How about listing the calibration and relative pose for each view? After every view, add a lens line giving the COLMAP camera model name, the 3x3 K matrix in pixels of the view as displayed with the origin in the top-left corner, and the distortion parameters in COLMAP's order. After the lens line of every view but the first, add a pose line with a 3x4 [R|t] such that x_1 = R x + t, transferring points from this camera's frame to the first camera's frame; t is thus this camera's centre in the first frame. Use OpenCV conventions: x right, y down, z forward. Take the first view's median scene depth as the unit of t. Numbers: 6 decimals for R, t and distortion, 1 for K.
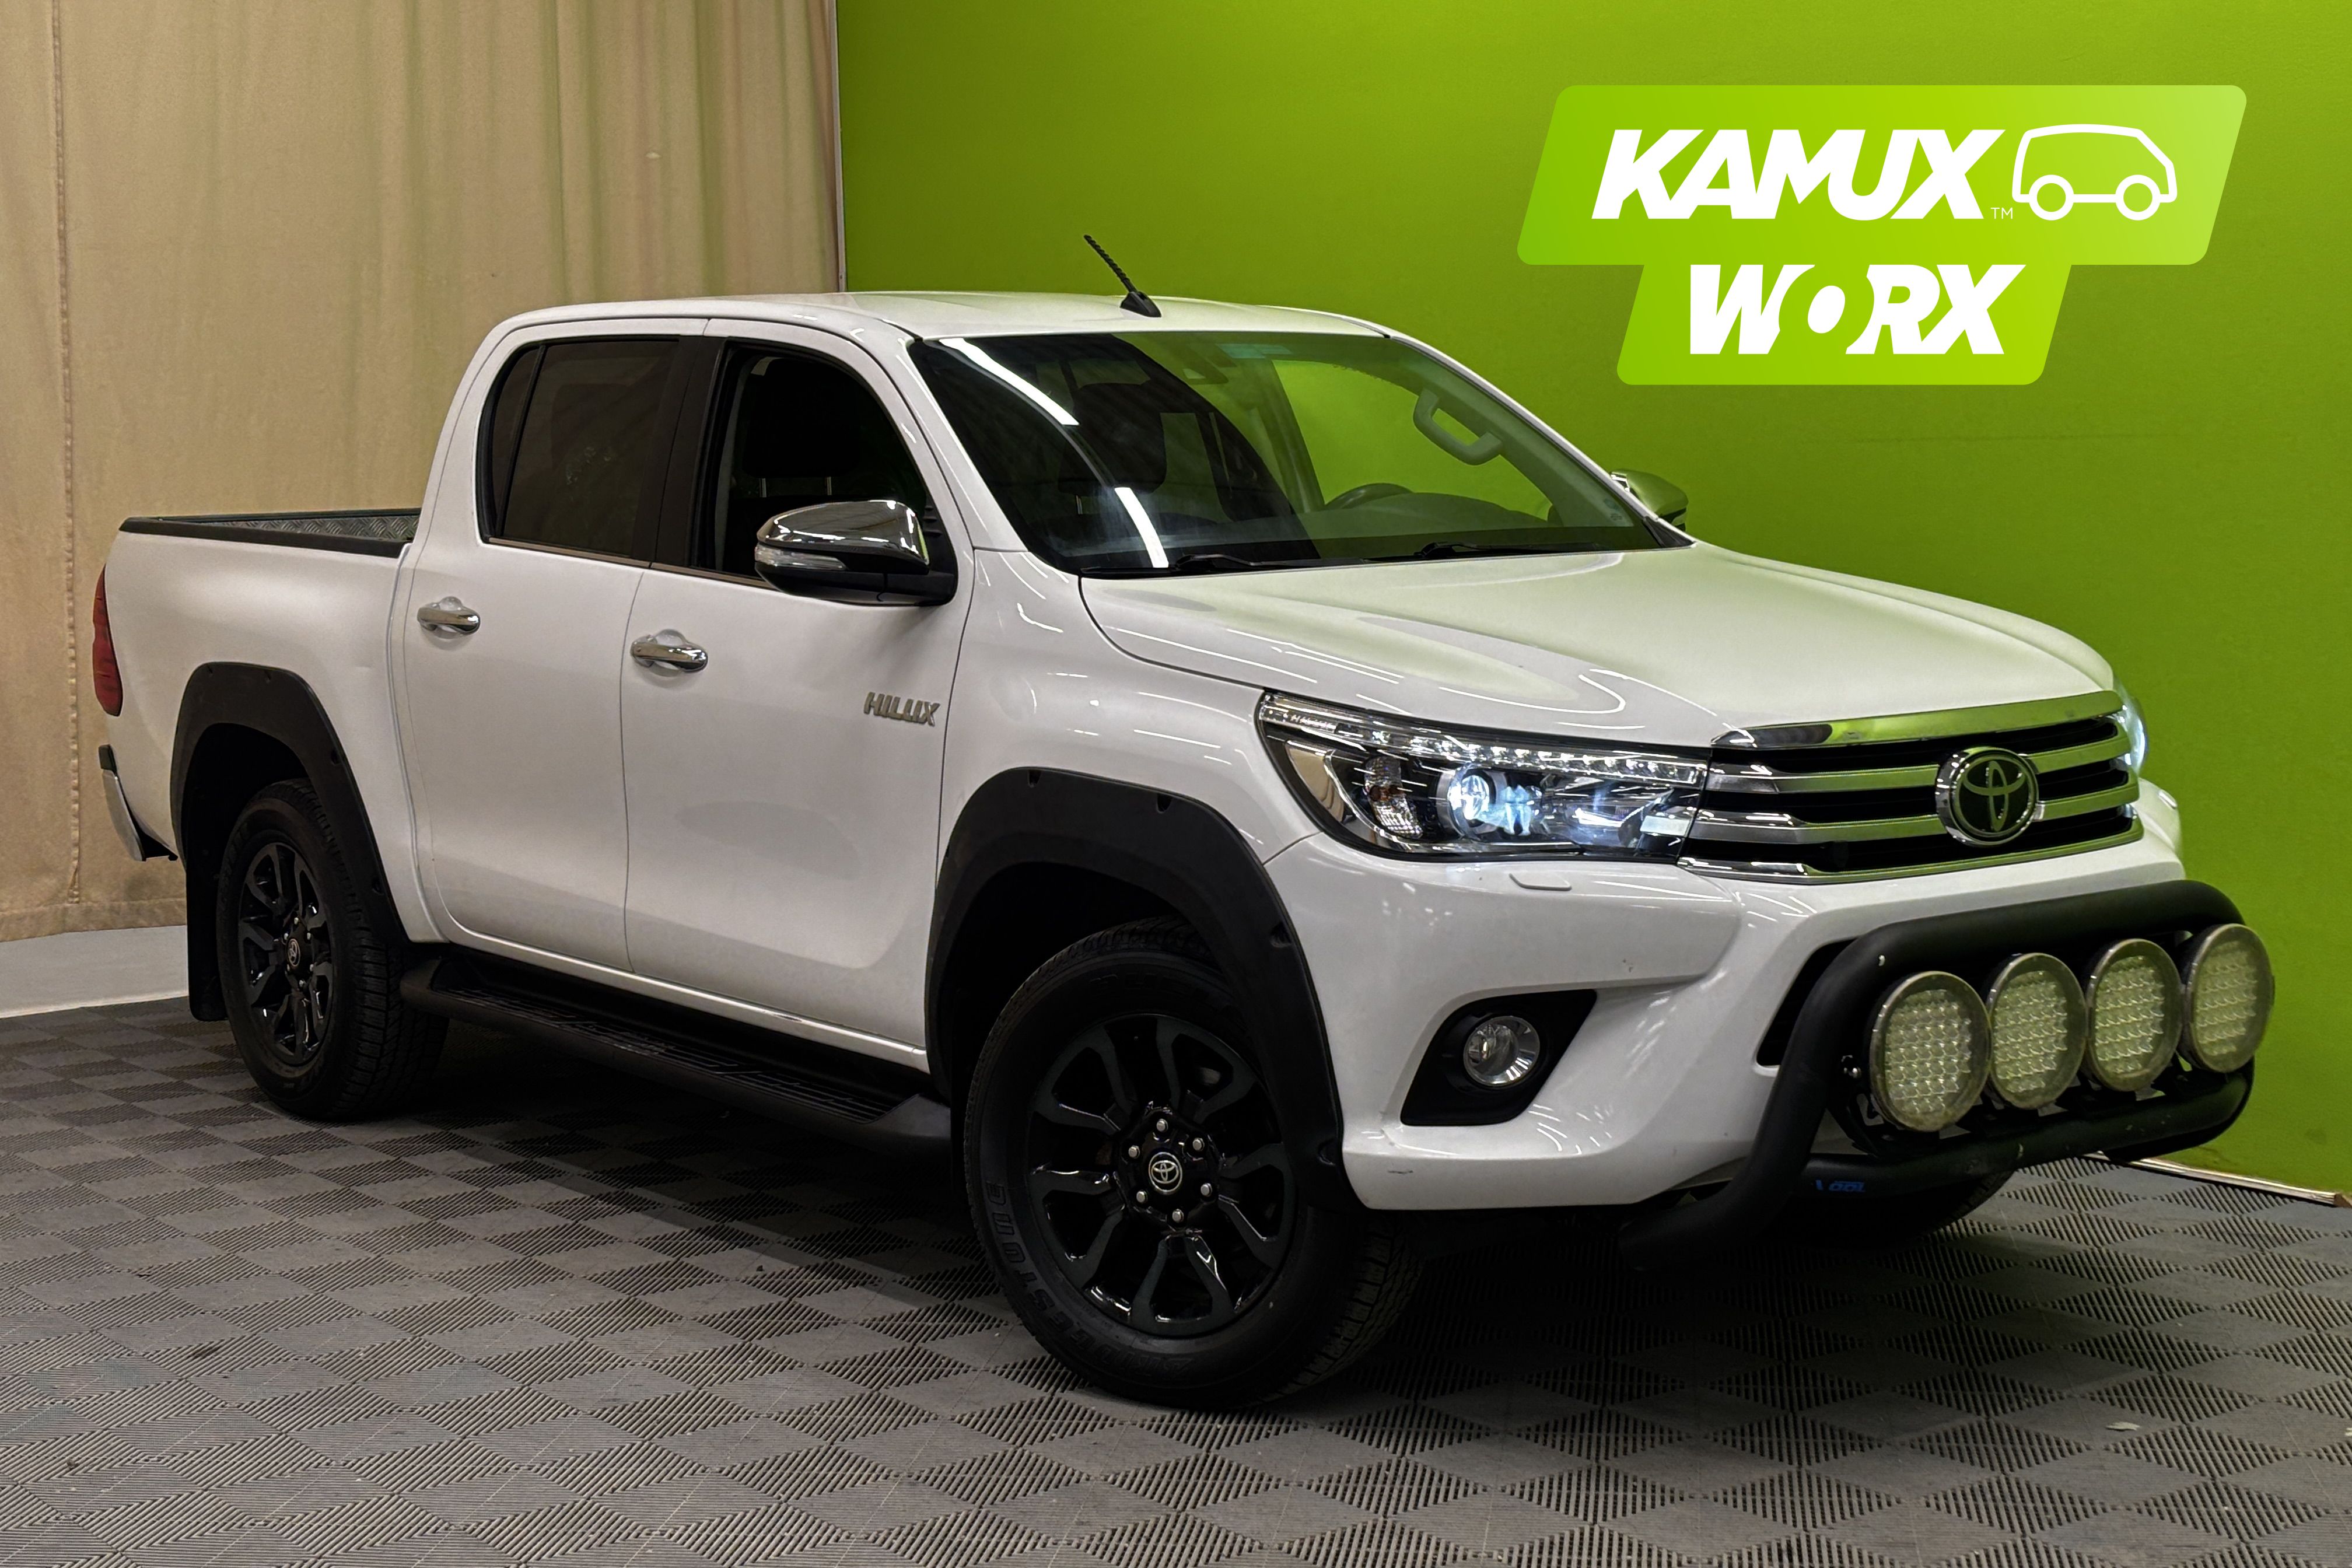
lens RADIAL K [[3538.0, 0, 1176.0], [0, 3538.0, 784.0], [0, 0, 1]] dist [0.101368, -0.026919]
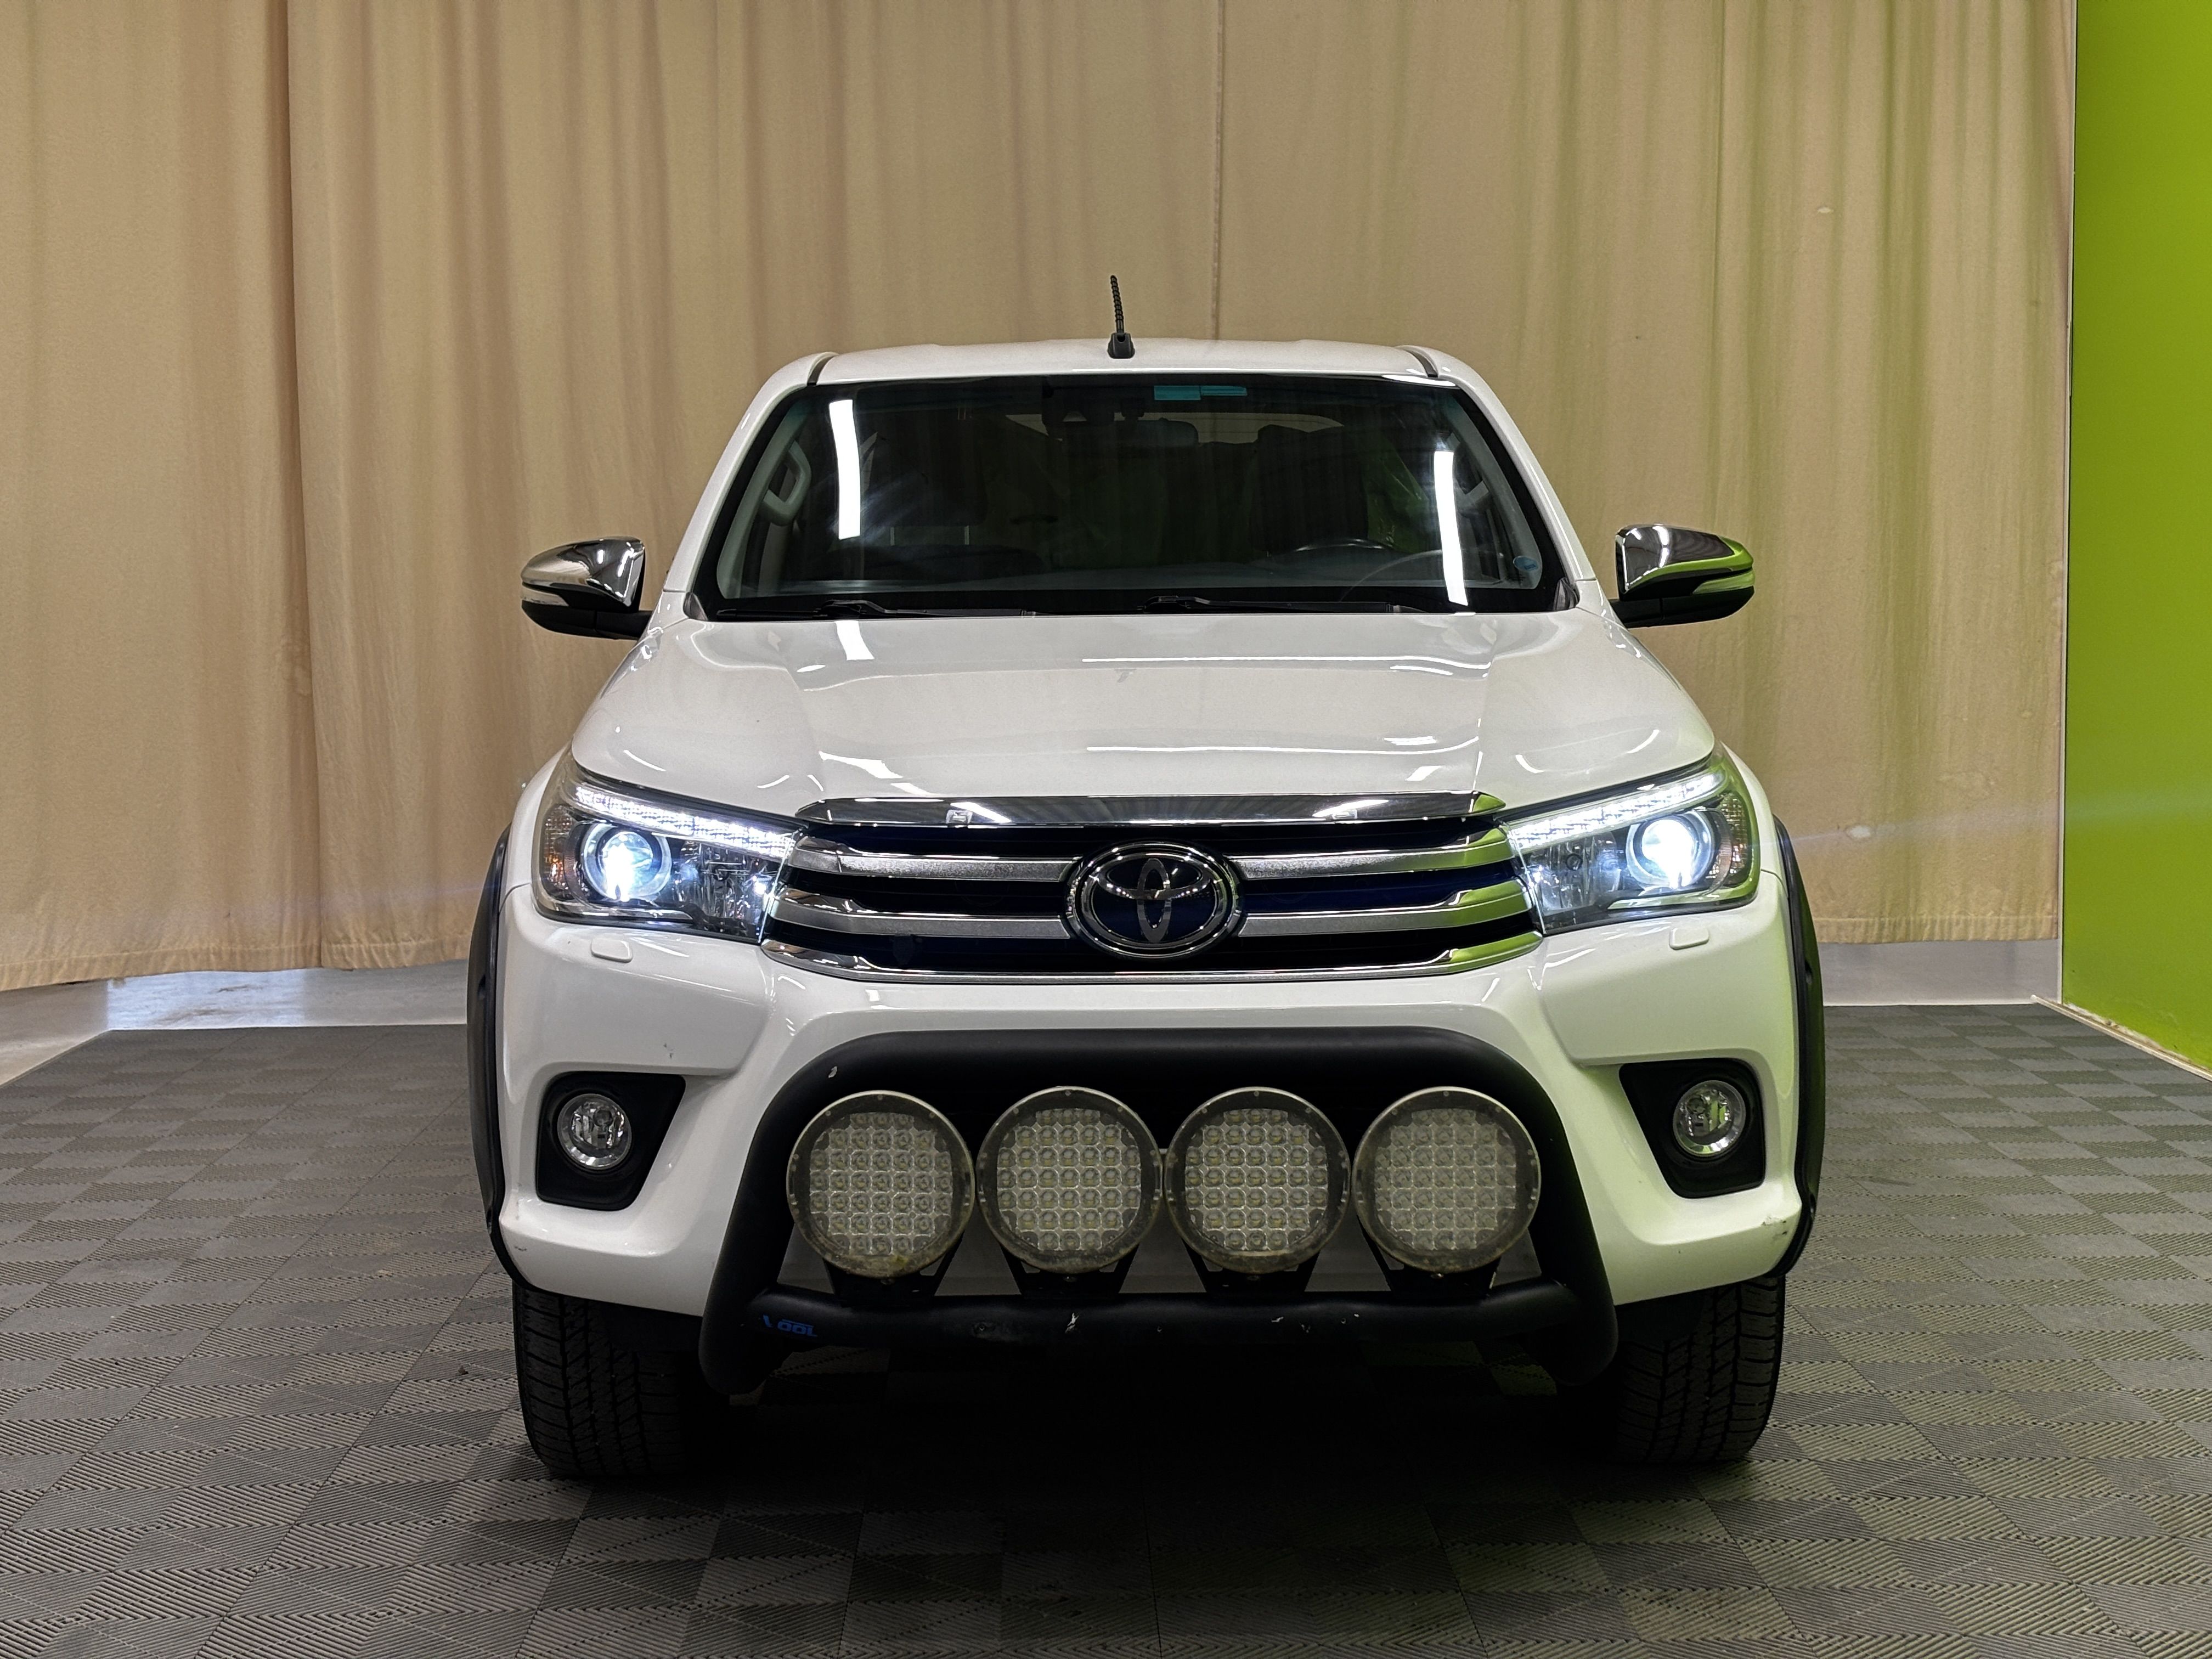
lens RADIAL K [[3325.3, 0, 1117.4], [0, 3325.3, 793.7], [0, 0, 1]] dist [0.199222, -0.596706]
pose [[0.811512, 0.058147, -0.581435, 0.688213], [-0.064774, 0.997856, 0.009387, -0.029049], [0.580734, 0.030044, 0.813539, 0.354901]]
